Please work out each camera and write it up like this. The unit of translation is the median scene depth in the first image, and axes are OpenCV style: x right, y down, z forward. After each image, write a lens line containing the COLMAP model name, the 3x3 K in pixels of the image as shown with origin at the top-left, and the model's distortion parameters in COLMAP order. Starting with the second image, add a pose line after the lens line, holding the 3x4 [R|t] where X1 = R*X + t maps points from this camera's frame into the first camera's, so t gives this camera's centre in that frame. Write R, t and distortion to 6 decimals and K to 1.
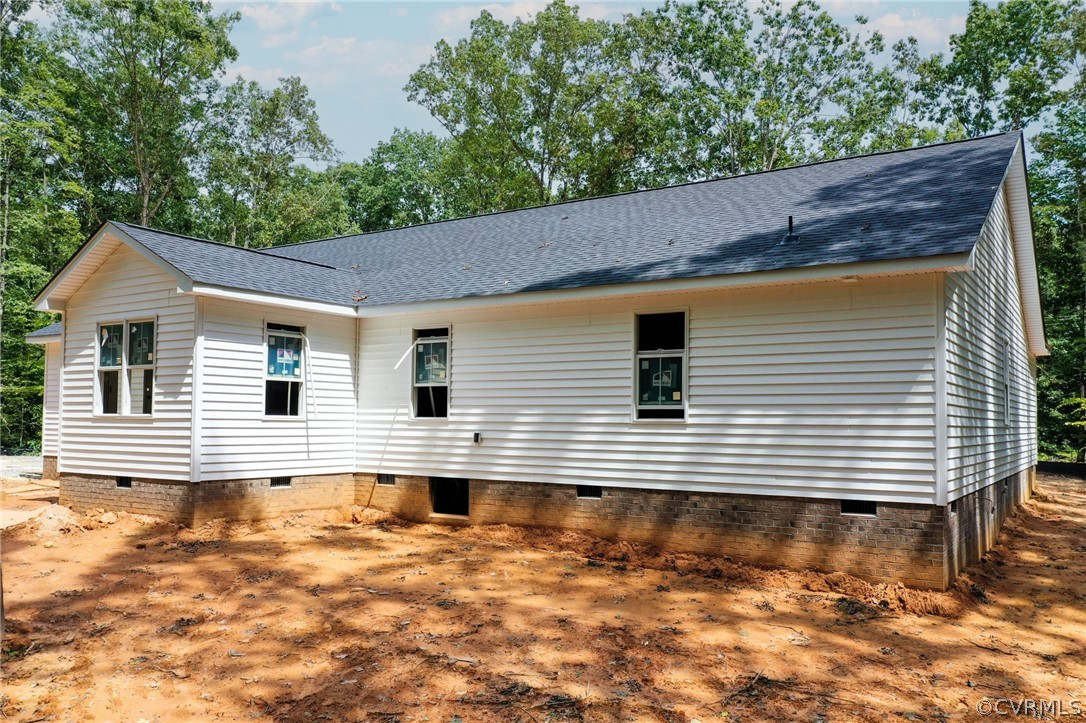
lens RADIAL K [[869.0, 0, 527.0], [0, 869.0, 364.2], [0, 0, 1]] dist [0.038288, 0.003526]
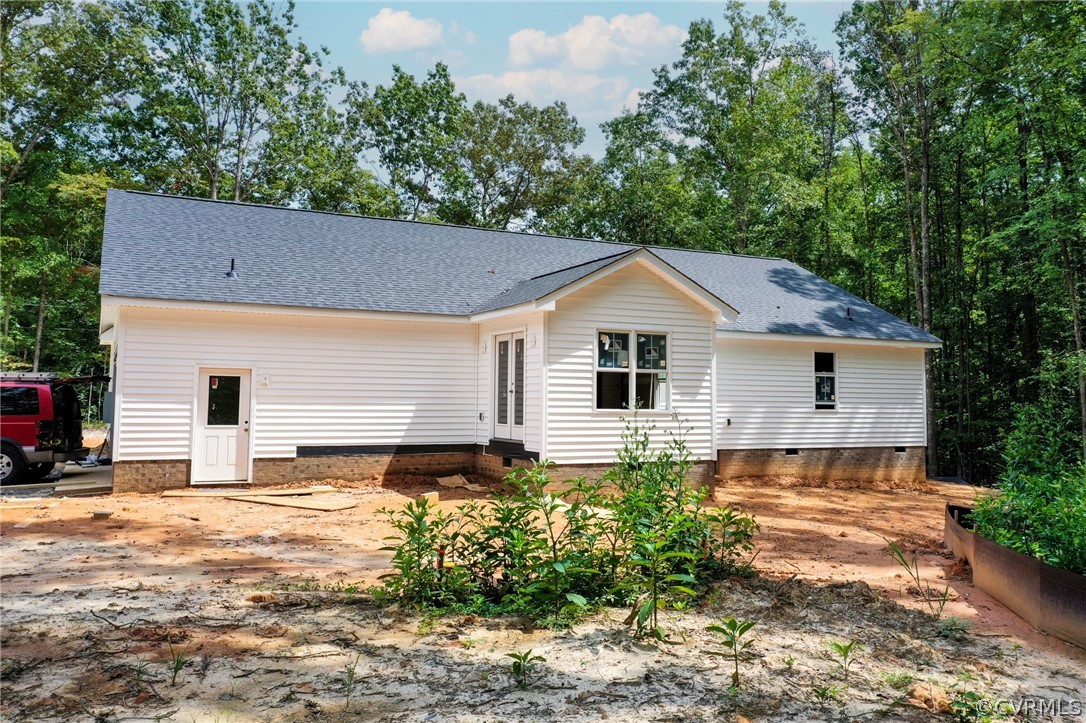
lens RADIAL K [[869.0, 0, 527.0], [0, 869.0, 364.2], [0, 0, 1]] dist [0.038288, 0.003526]
pose [[0.517739, 0.032017, 0.854940, -1.676579], [-0.055564, 0.998448, -0.003743, 0.008286], [-0.853733, -0.045566, 0.518714, 0.558457]]
